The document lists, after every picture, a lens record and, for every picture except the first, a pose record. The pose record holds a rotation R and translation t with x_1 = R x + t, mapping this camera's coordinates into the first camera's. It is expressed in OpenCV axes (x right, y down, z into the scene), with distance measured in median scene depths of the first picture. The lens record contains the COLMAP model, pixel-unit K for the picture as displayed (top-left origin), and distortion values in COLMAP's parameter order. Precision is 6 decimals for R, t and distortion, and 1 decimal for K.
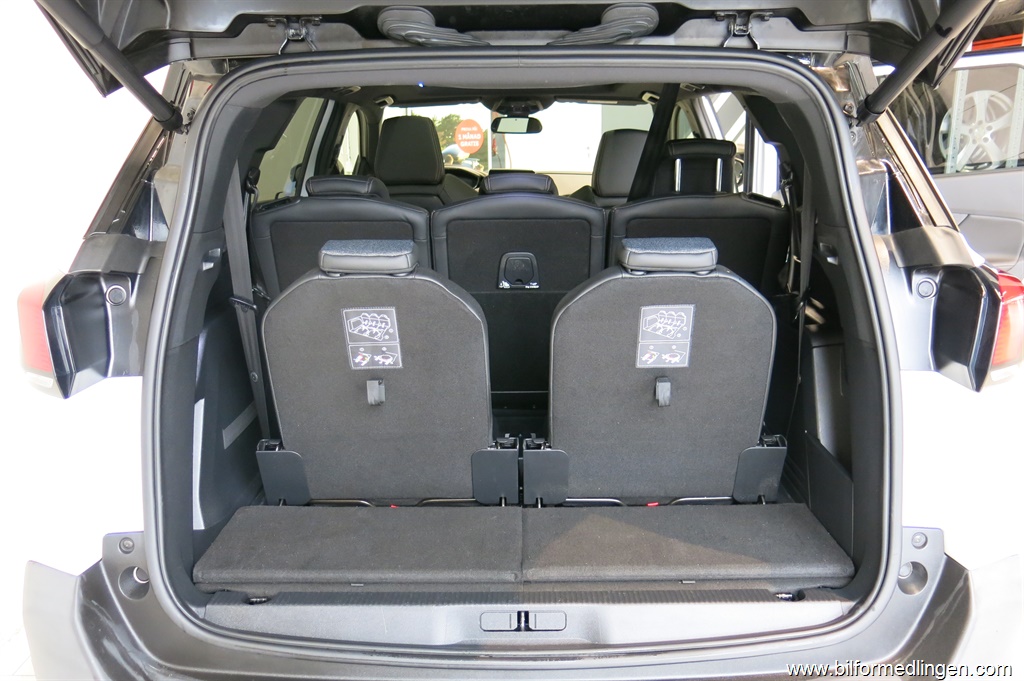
lens RADIAL K [[851.3, 0, 512.0], [0, 851.3, 340.5], [0, 0, 1]] dist [-0.011655, -0.001189]
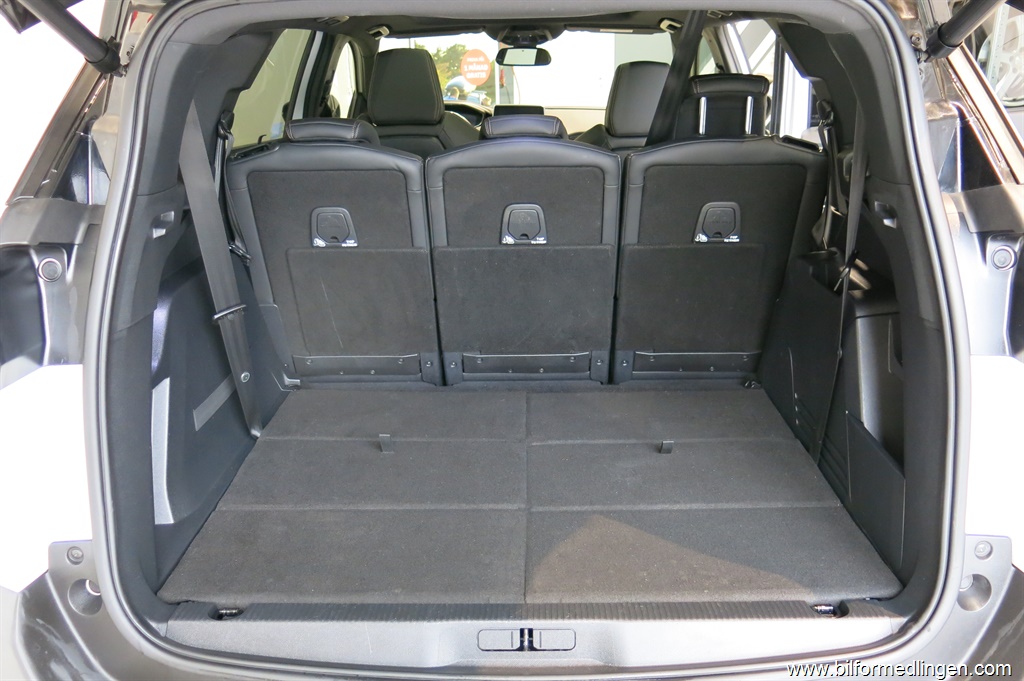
lens RADIAL K [[851.3, 0, 512.0], [0, 851.3, 340.5], [0, 0, 1]] dist [-0.011655, -0.001189]
pose [[0.999912, -0.002989, -0.012958, 0.009952], [0.003984, 0.996989, 0.077441, -0.044629], [0.012688, -0.077486, 0.996913, 0.140933]]
